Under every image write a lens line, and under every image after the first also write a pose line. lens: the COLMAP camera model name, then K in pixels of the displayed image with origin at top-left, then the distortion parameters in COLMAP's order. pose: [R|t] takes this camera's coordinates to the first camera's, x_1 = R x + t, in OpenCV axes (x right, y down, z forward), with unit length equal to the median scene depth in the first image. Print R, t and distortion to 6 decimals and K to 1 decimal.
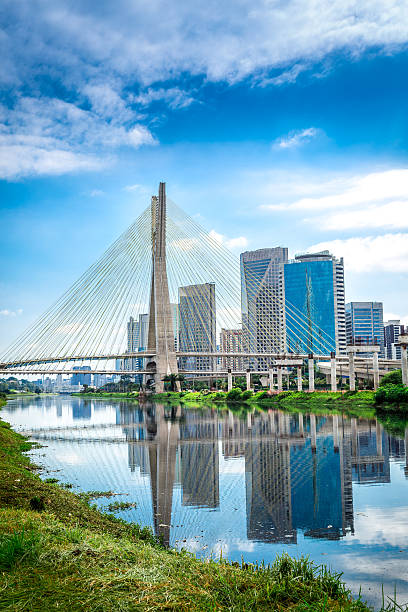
lens RADIAL K [[764.9, 0, 207.9], [0, 764.9, 306.7], [0, 0, 1]] dist [0.025104, 0.000000]
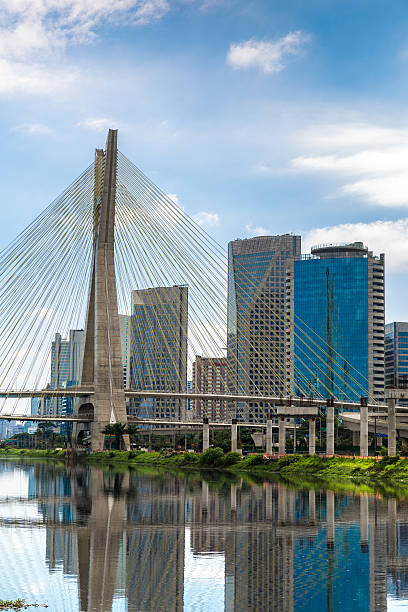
lens RADIAL K [[897.6, 0, 199.6], [0, 897.6, 302.1], [0, 0, 1]] dist [0.123557, 0.000000]
pose [[0.998815, 0.033929, 0.034879, -0.007375], [-0.034108, 0.999408, 0.004553, -0.021046], [-0.034704, -0.005737, 0.999381, 0.230770]]
